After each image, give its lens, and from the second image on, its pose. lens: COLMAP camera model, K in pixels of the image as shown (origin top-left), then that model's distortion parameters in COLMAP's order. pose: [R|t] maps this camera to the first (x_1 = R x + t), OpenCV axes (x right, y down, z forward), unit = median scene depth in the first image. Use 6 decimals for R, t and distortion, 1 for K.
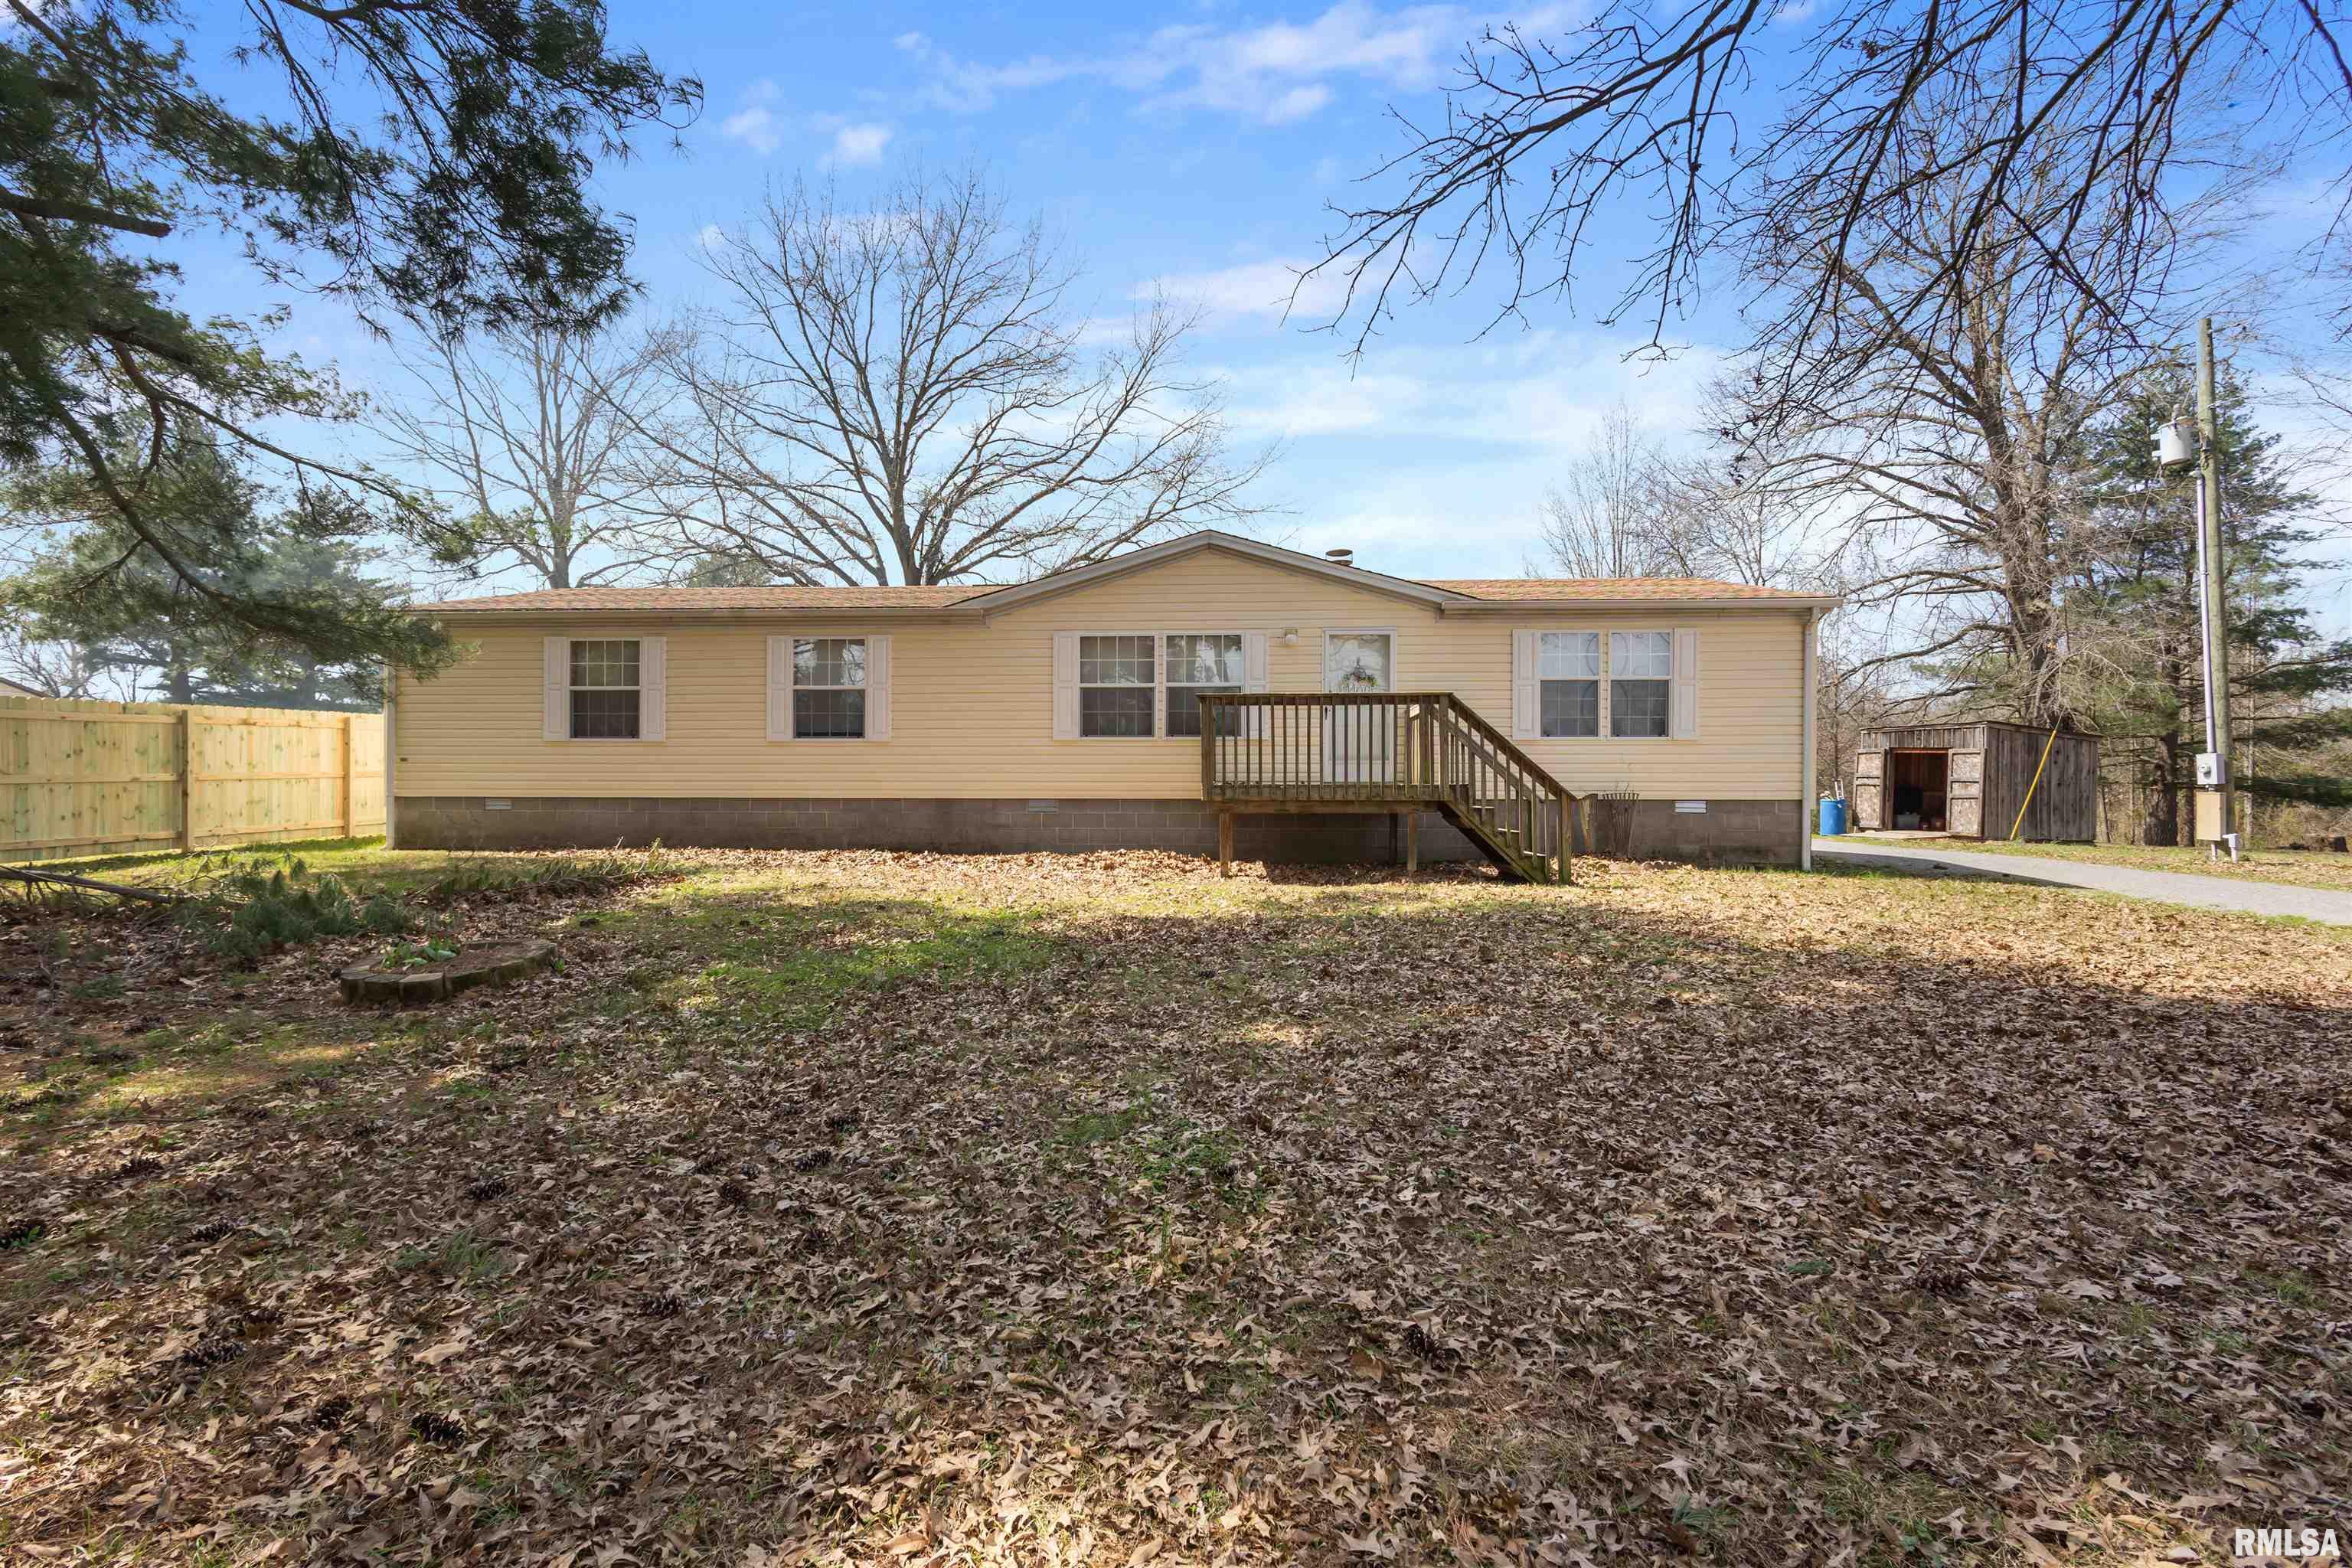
lens RADIAL K [[1109.1, 0, 1180.6], [0, 1109.1, 783.8], [0, 0, 1]] dist [0.008163, -0.000485]
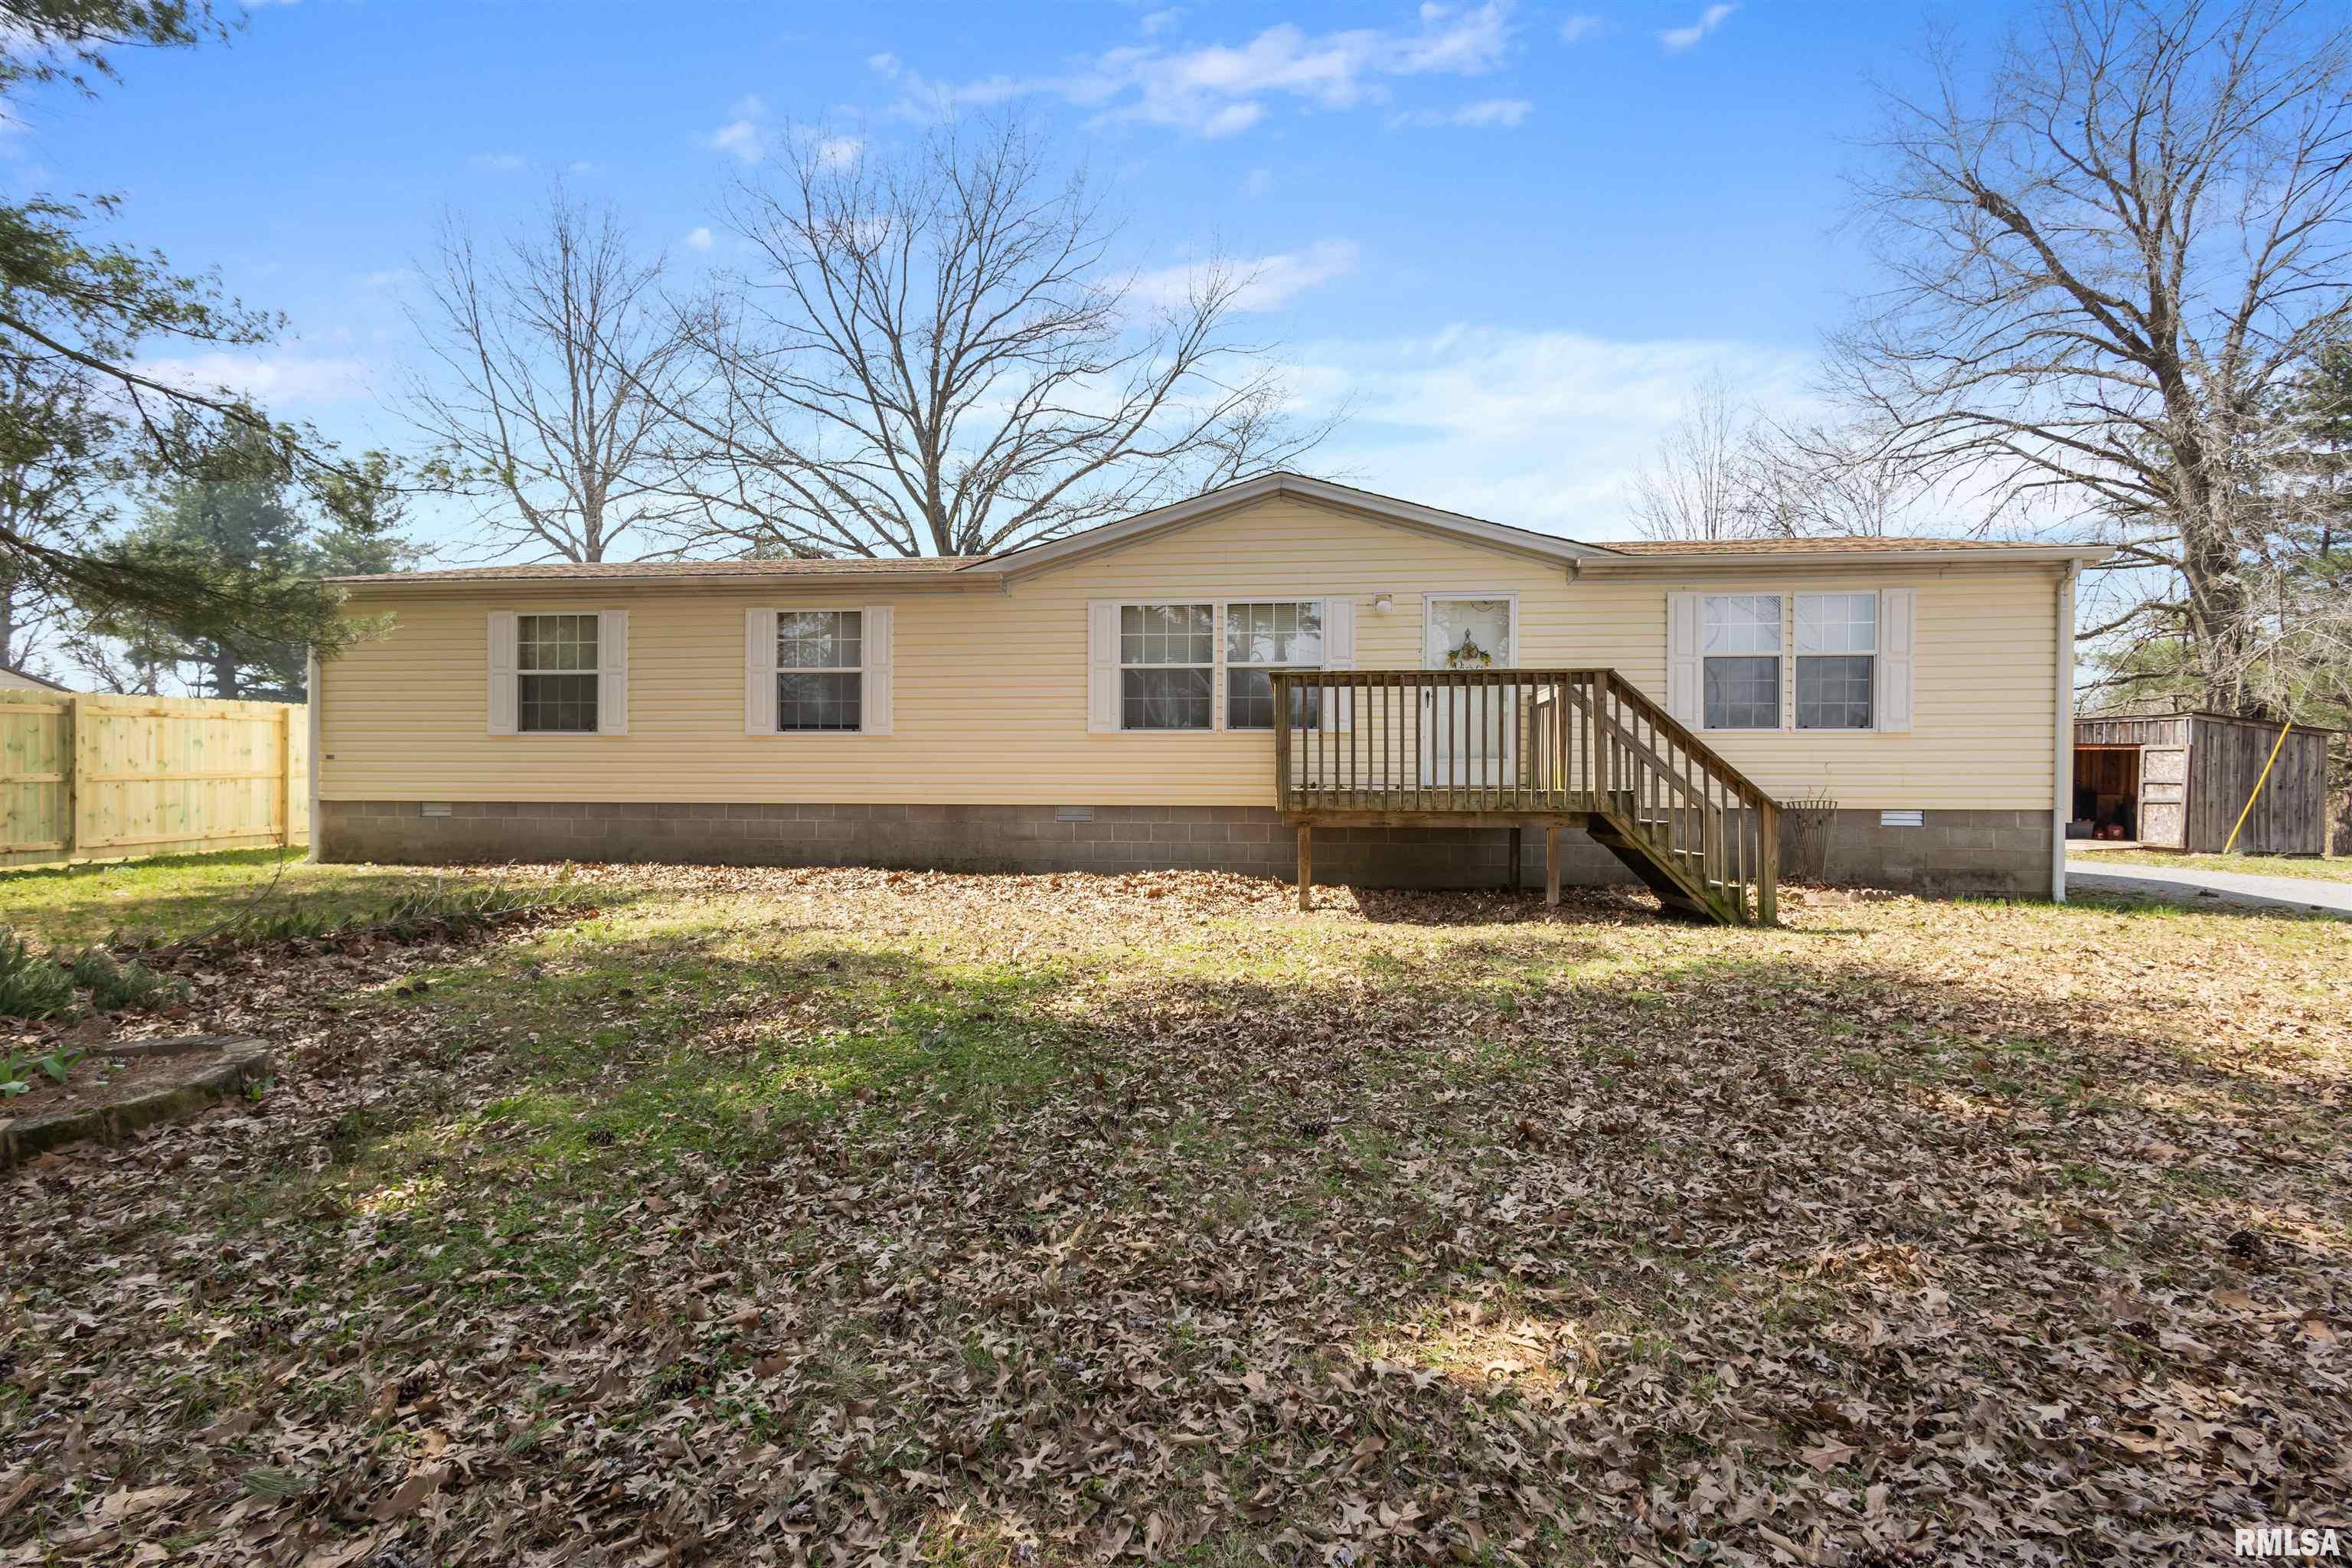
lens RADIAL K [[1109.1, 0, 1176.0], [0, 1109.1, 776.2], [0, 0, 1]] dist [0.008163, -0.000485]
pose [[0.998670, 0.001291, -0.051540, -0.008223], [-0.001535, 0.999988, -0.004693, -0.004156], [0.051533, 0.004766, 0.998660, 0.185103]]
